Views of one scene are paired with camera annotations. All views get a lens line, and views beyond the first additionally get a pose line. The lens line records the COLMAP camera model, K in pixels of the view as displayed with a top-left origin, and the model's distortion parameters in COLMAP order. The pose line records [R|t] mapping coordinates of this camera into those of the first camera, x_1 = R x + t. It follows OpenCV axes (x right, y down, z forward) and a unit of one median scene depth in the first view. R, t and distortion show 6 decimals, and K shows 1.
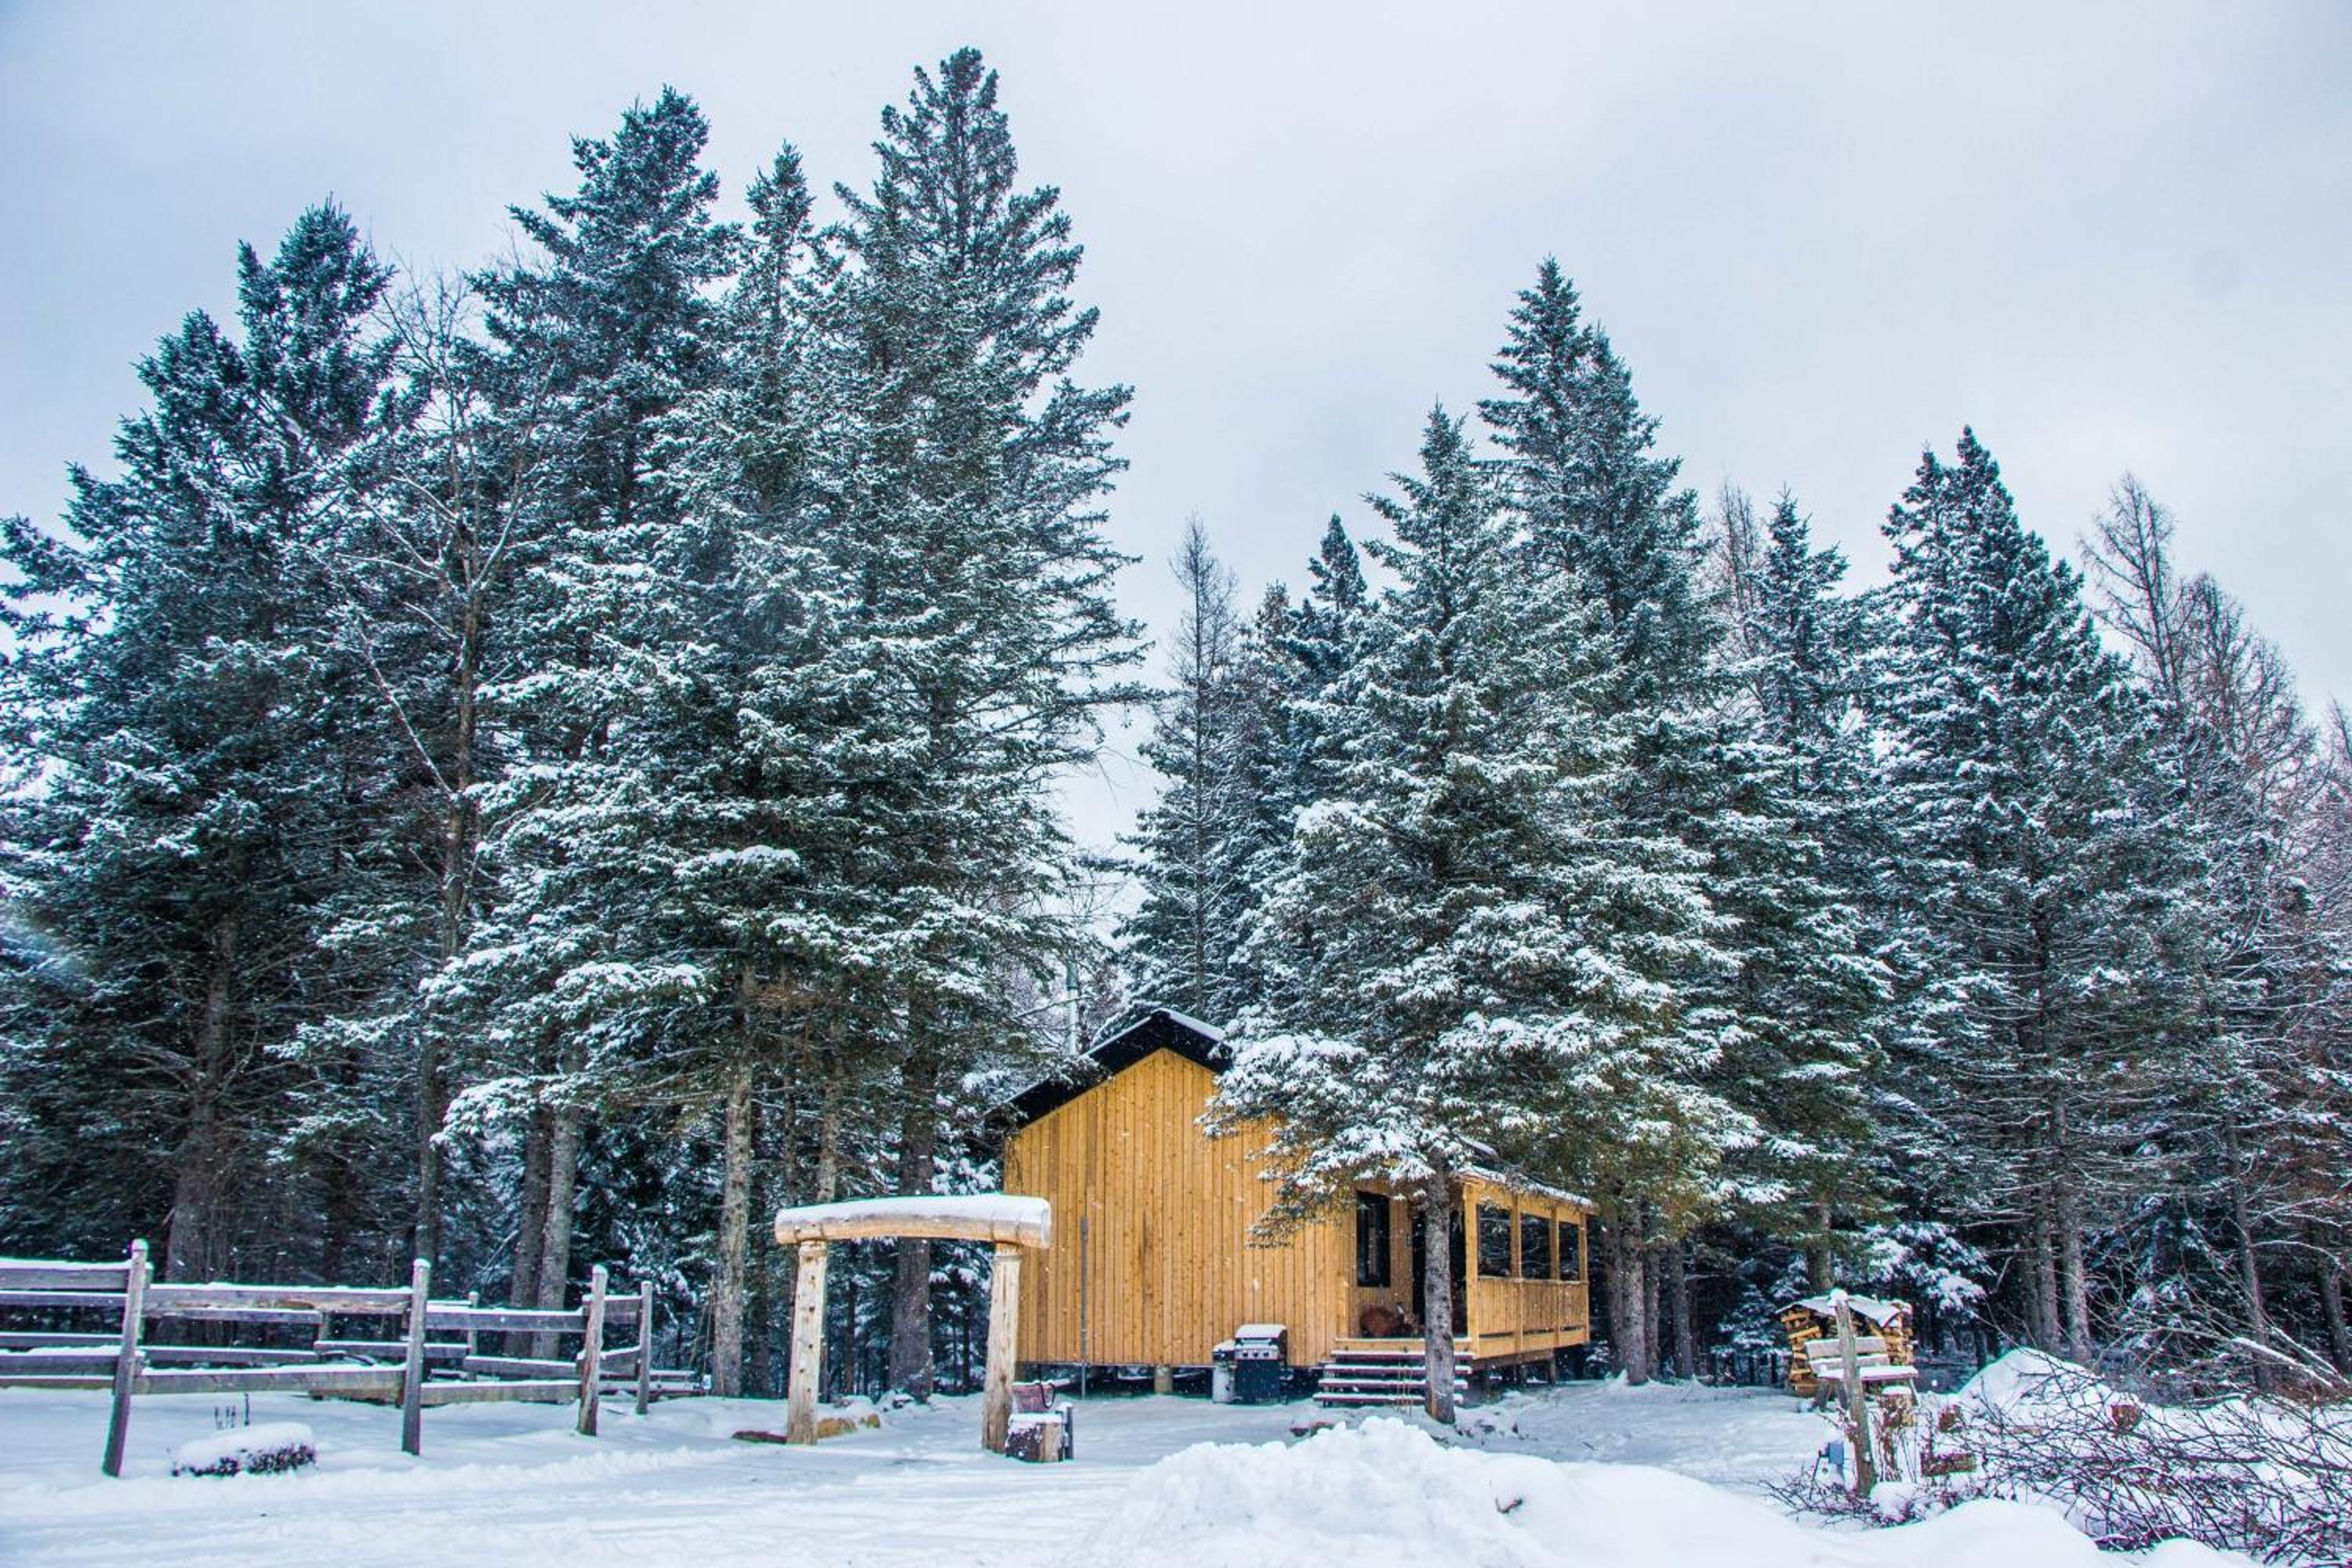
lens RADIAL K [[1936.9, 0, 1176.0], [0, 1936.9, 784.0], [0, 0, 1]] dist [-0.214988, 0.216577]
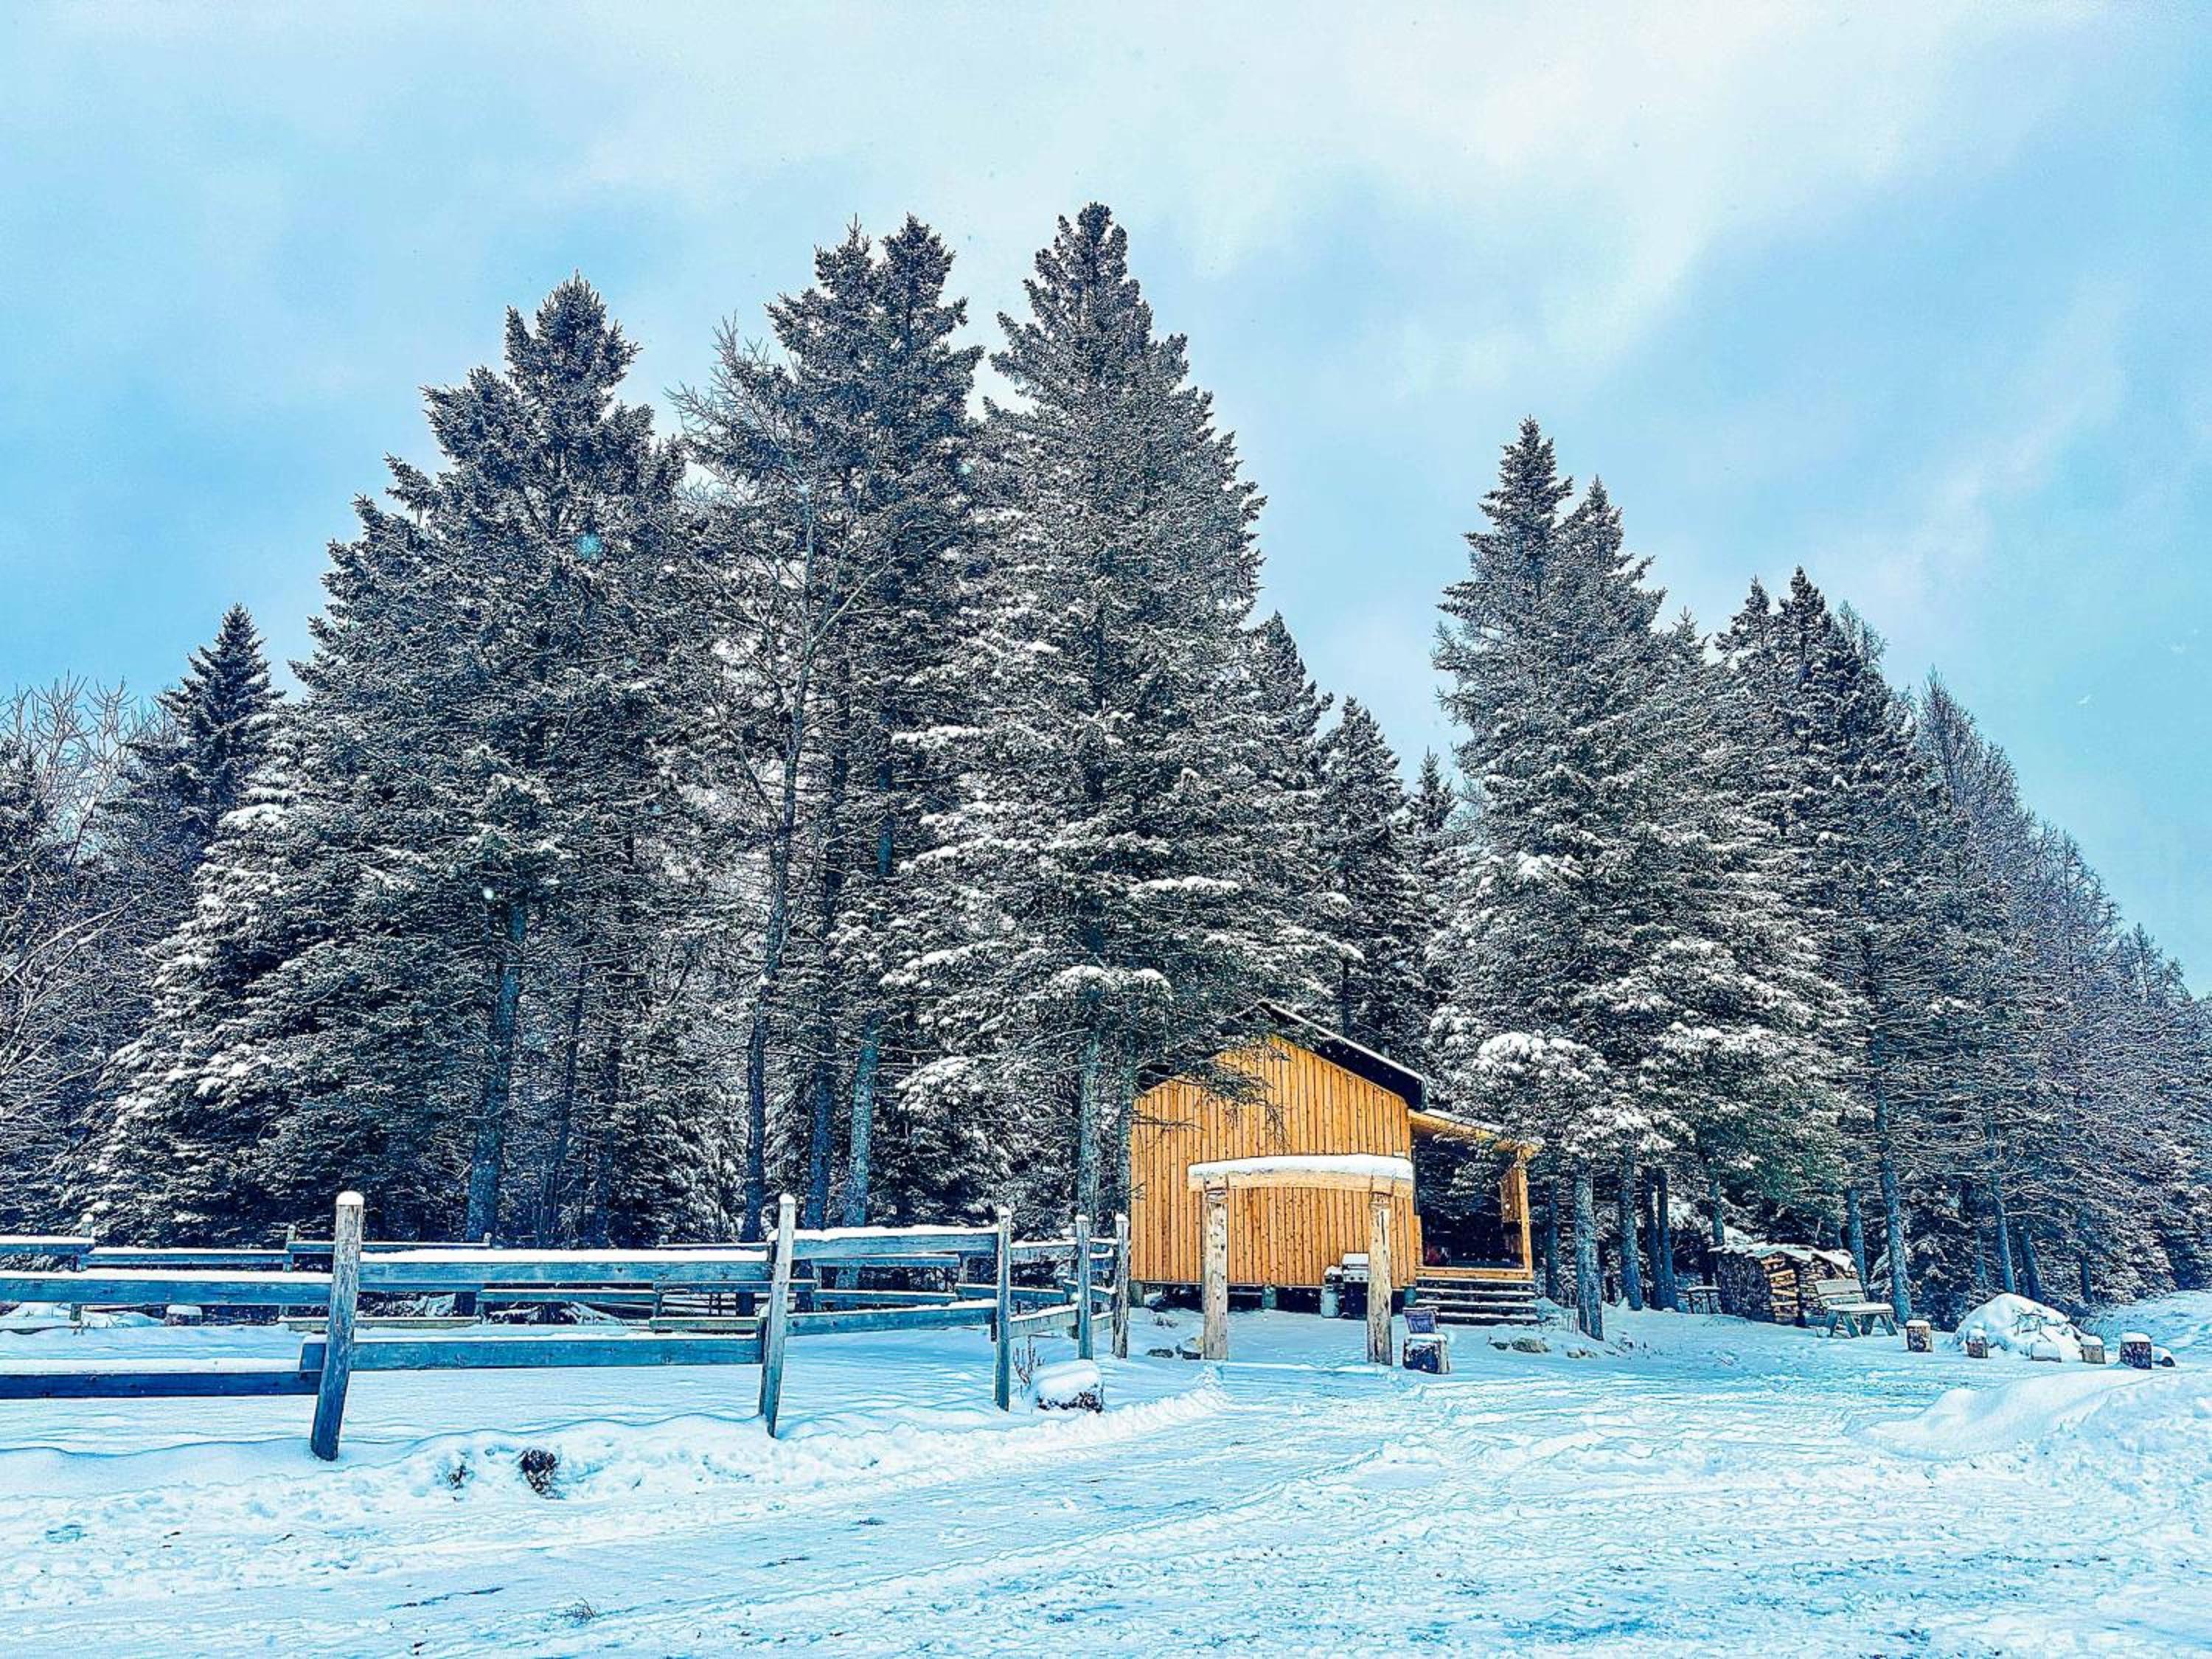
lens RADIAL K [[1538.1, 0, 1106.2], [0, 1538.1, 861.0], [0, 0, 1]] dist [0.029355, -0.001923]
pose [[0.990513, 0.040832, 0.131211, -0.261196], [-0.045312, 0.998481, 0.031336, -0.004366], [-0.129732, -0.036984, 0.990859, 0.006455]]
